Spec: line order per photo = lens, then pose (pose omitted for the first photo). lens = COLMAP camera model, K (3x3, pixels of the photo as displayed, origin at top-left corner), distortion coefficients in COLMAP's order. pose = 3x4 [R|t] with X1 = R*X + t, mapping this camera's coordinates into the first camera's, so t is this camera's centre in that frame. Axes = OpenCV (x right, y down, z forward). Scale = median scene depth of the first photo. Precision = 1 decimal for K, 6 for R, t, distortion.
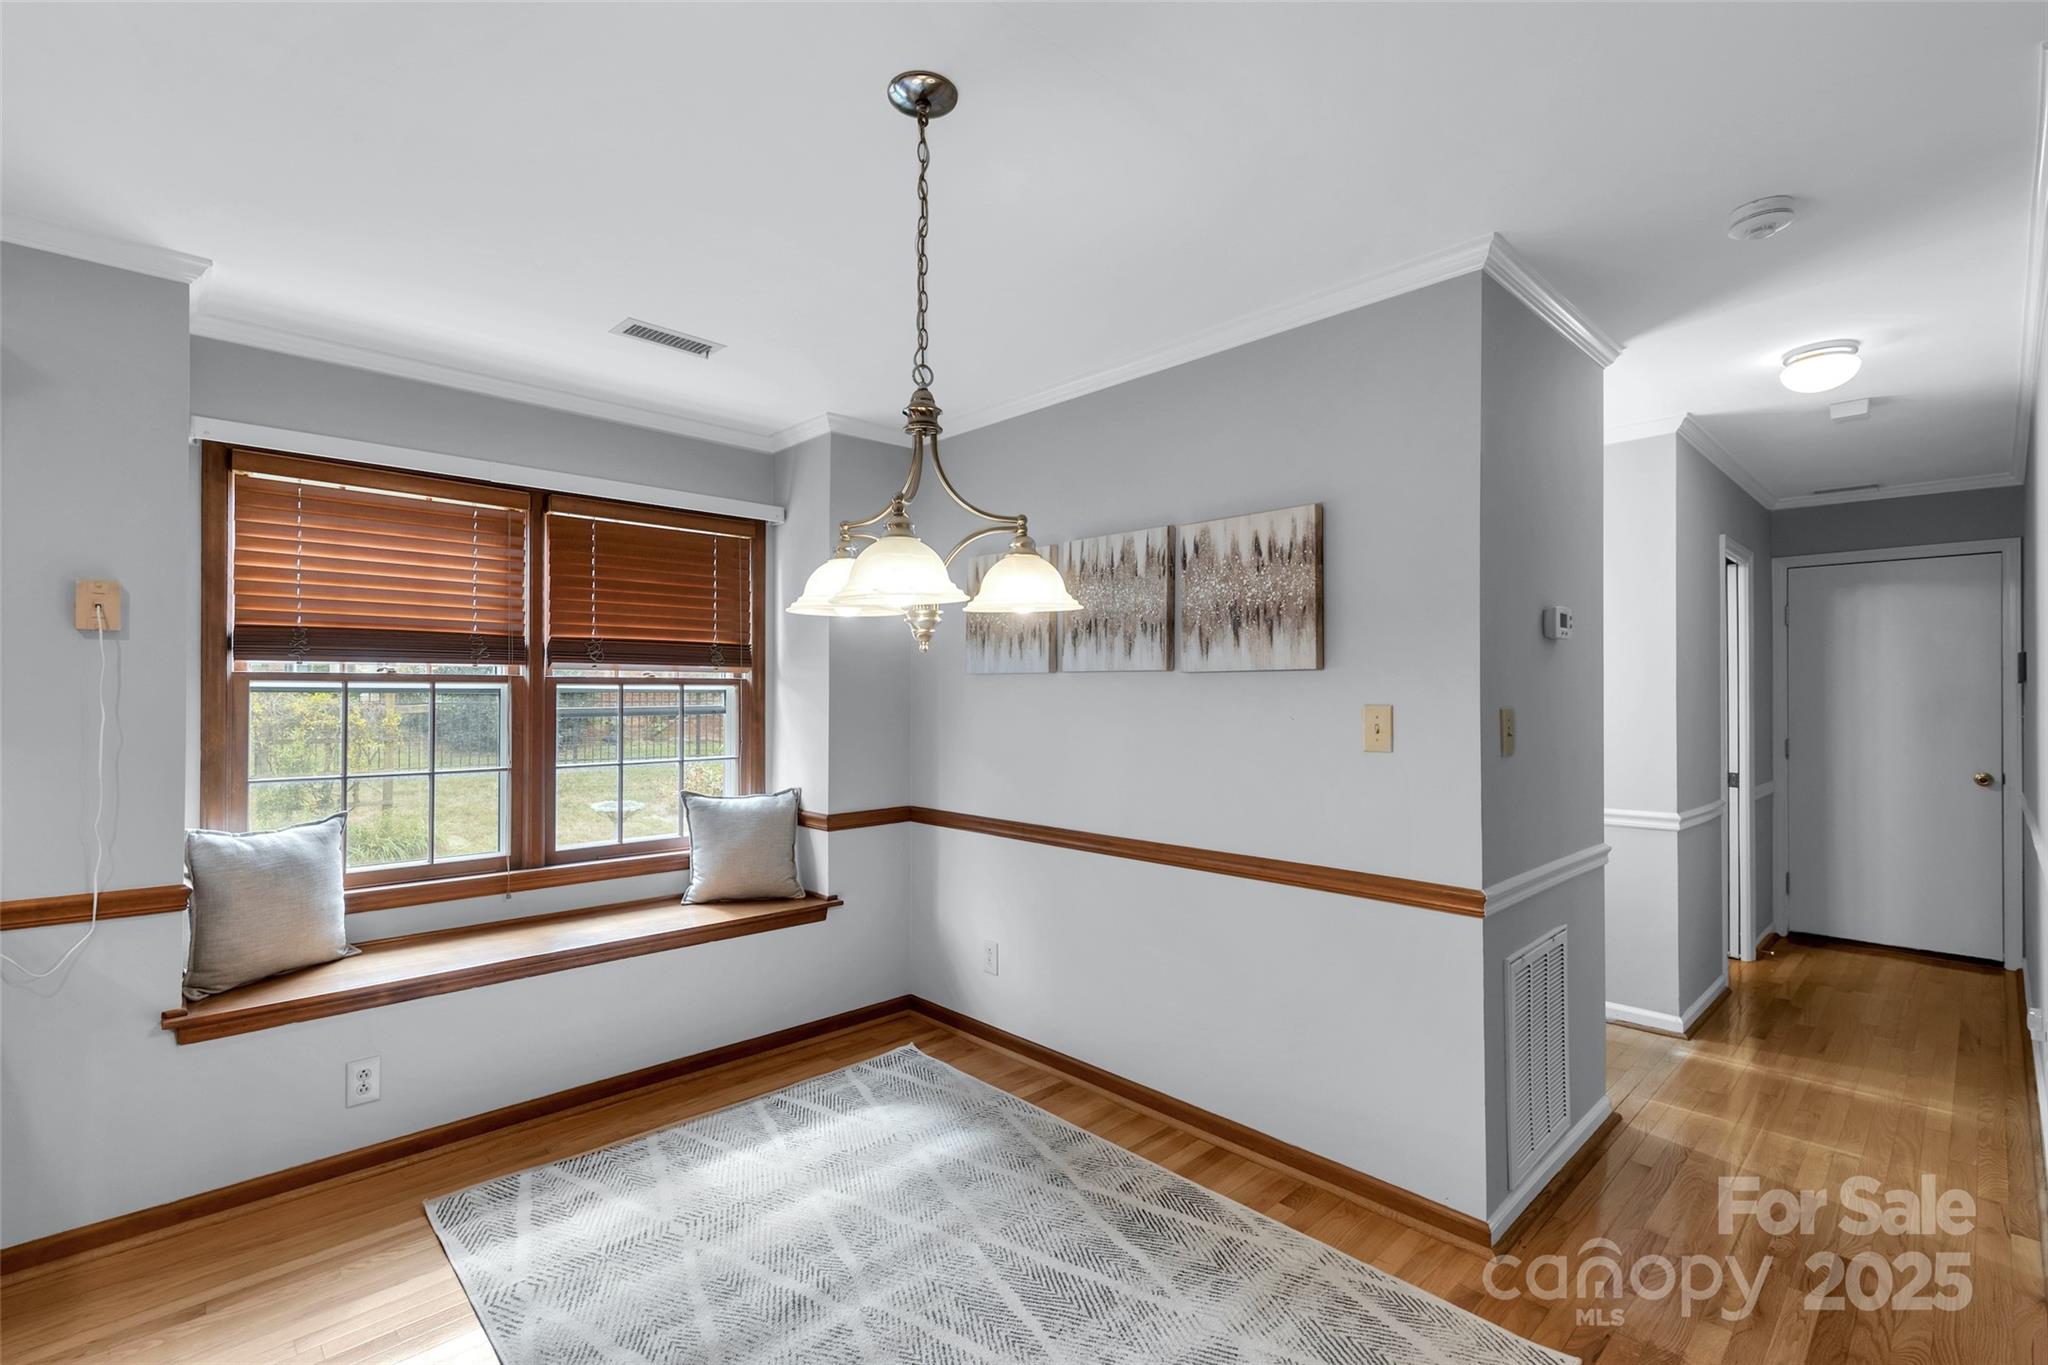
lens RADIAL K [[932.3, 0, 1019.0], [0, 932.3, 687.3], [0, 0, 1]] dist [0.014684, -0.001772]
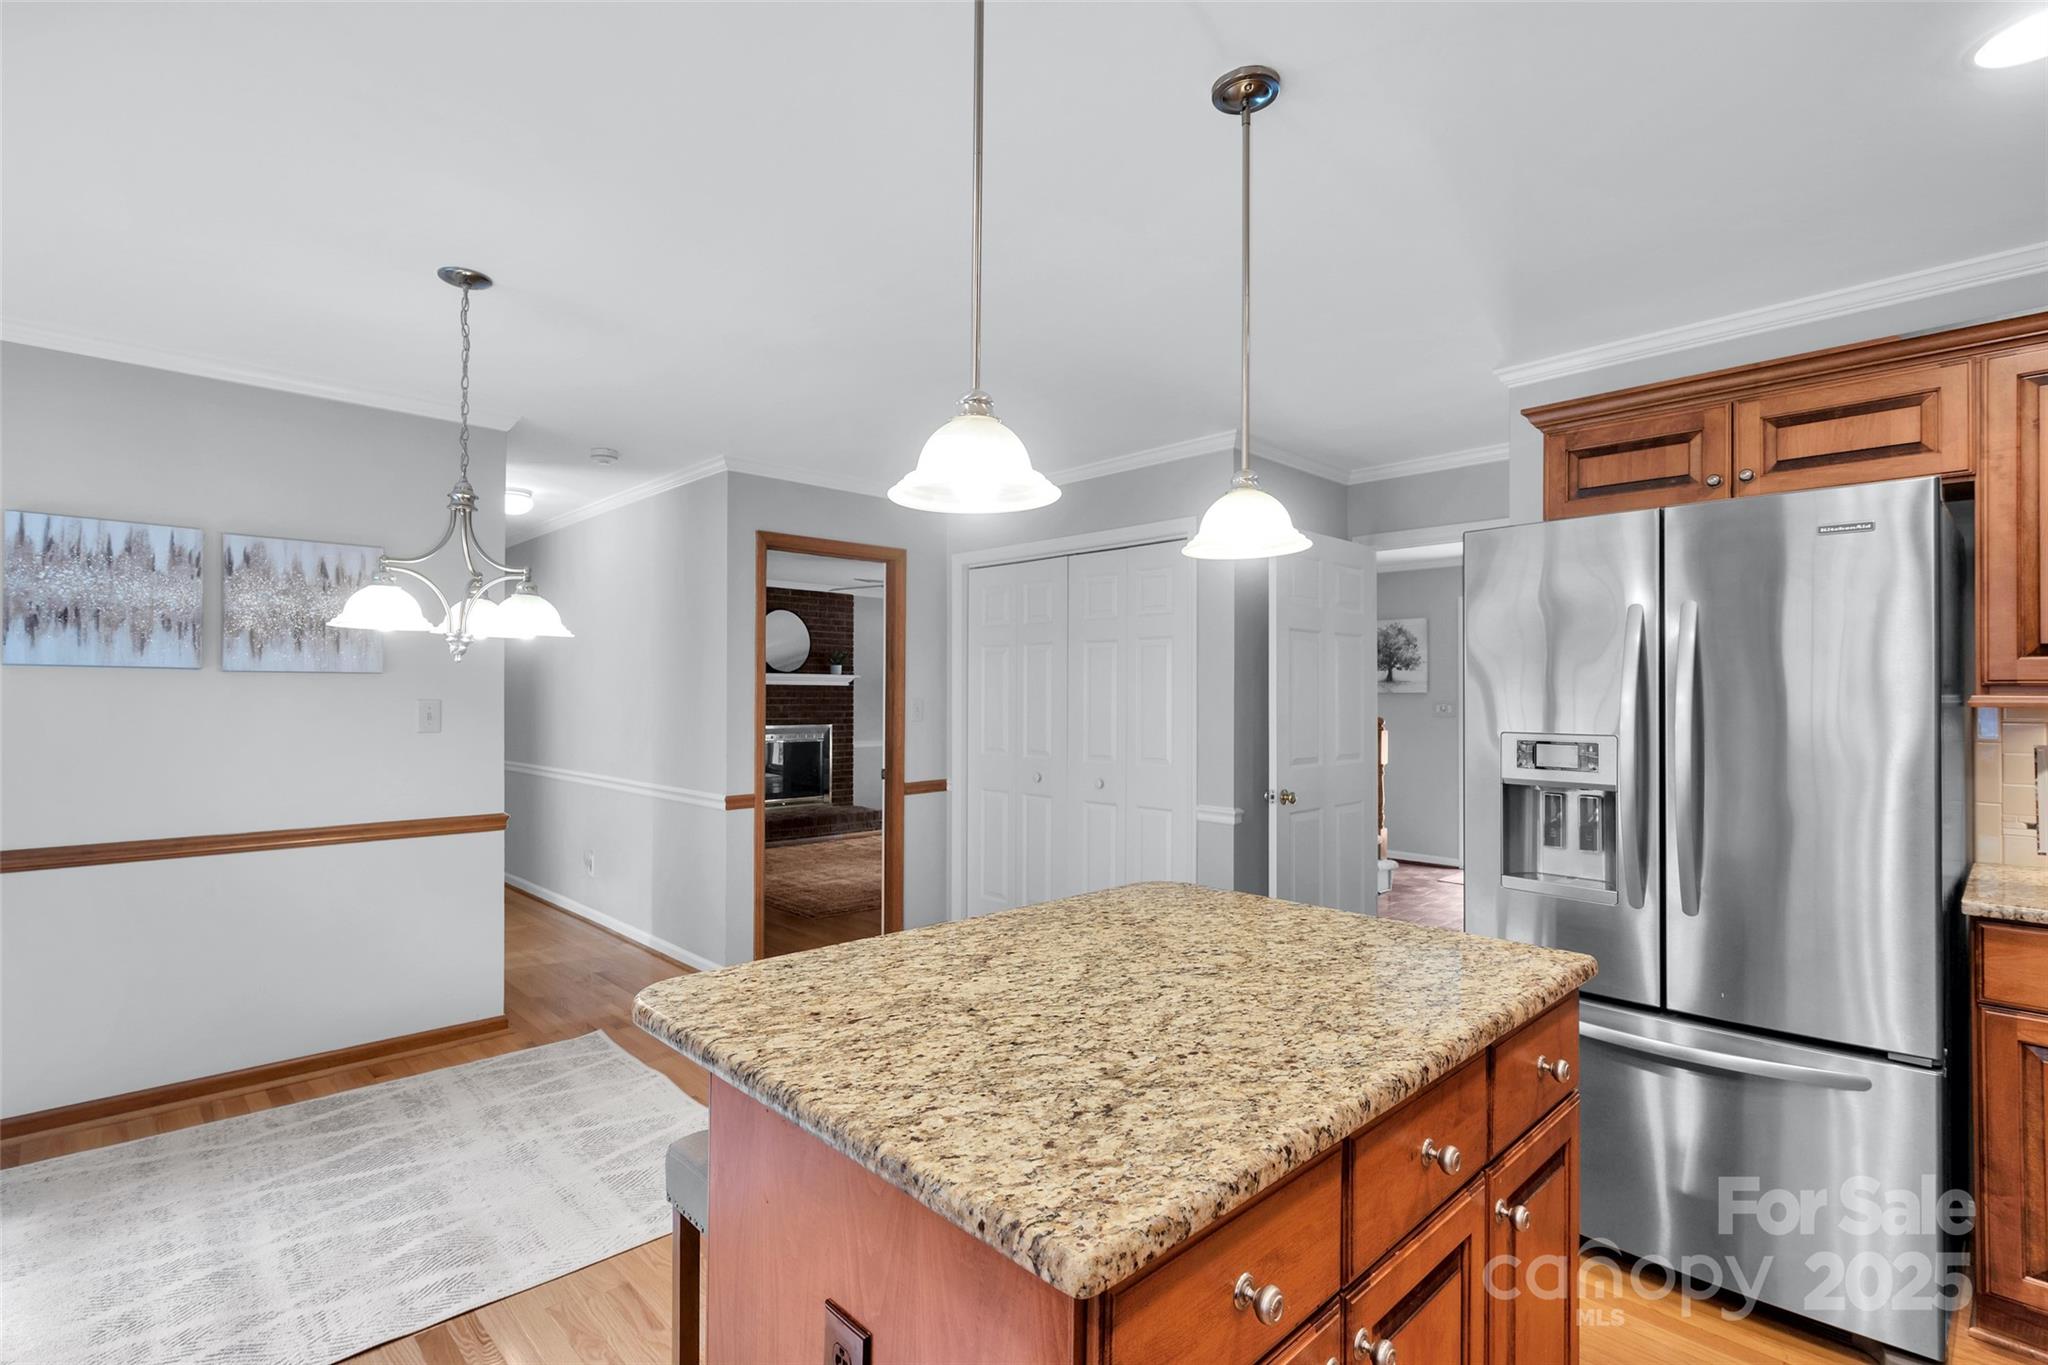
lens RADIAL K [[959.7, 0, 1023.9], [0, 959.7, 694.0], [0, 0, 1]] dist [0.006848, -0.001285]
pose [[-0.000808, -0.001141, 0.999999, -0.852383], [-0.010388, 0.999945, 0.001132, -0.000343], [-0.999946, -0.010387, -0.000819, 0.072976]]
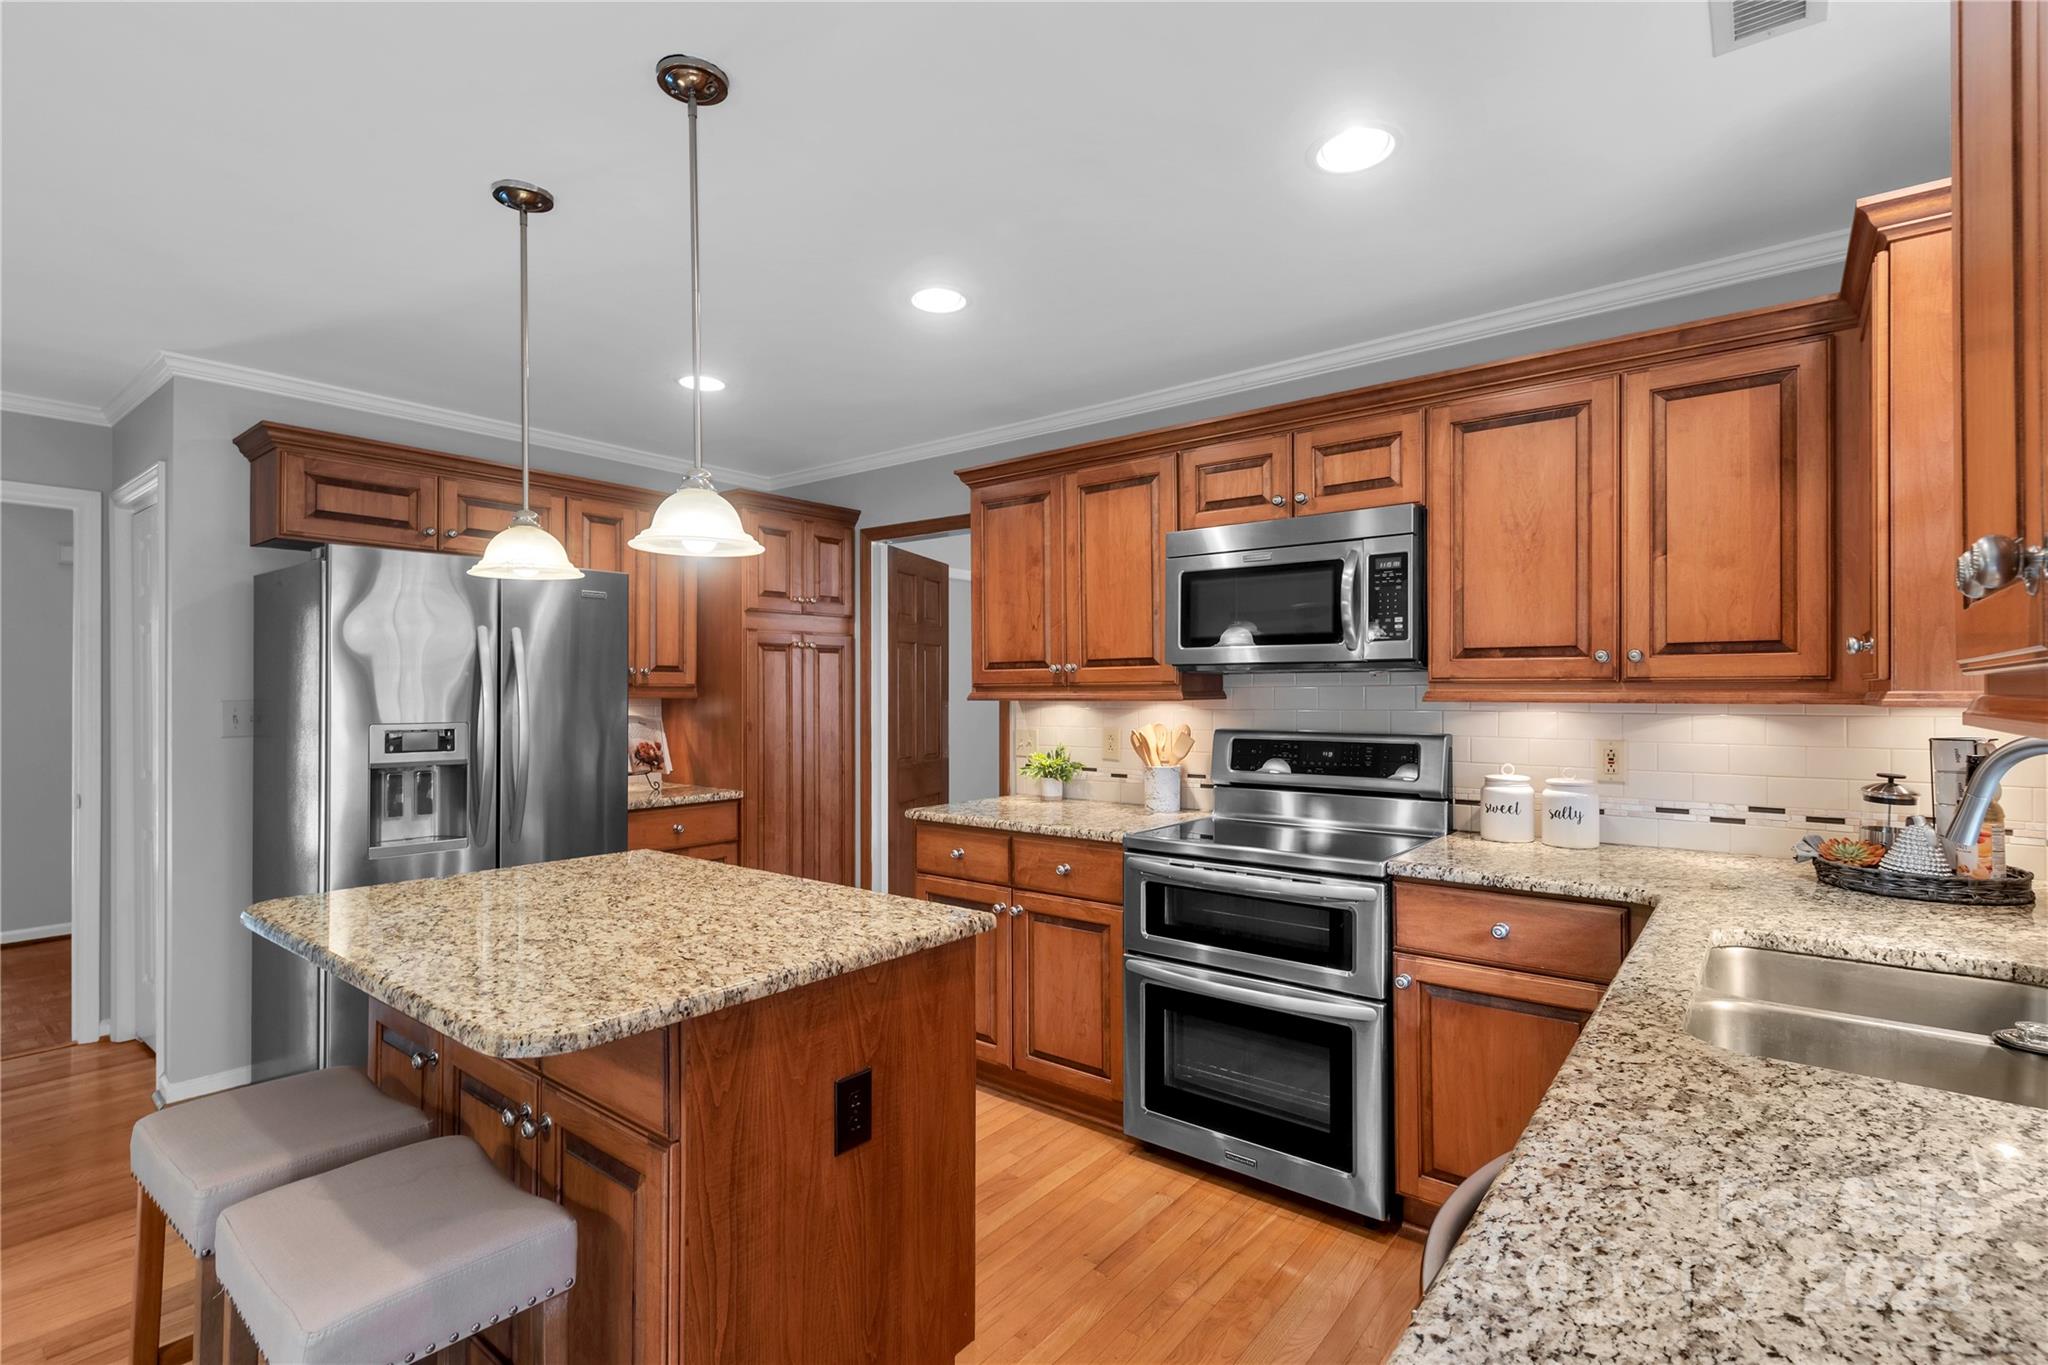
lens RADIAL K [[959.7, 0, 1017.1], [0, 959.7, 688.2], [0, 0, 1]] dist [0.006848, -0.001285]
pose [[-0.992262, -0.002657, -0.124137, -0.561137], [-0.001289, 0.999938, -0.011096, 0.003955], [0.124158, -0.010850, -0.992203, 0.644276]]
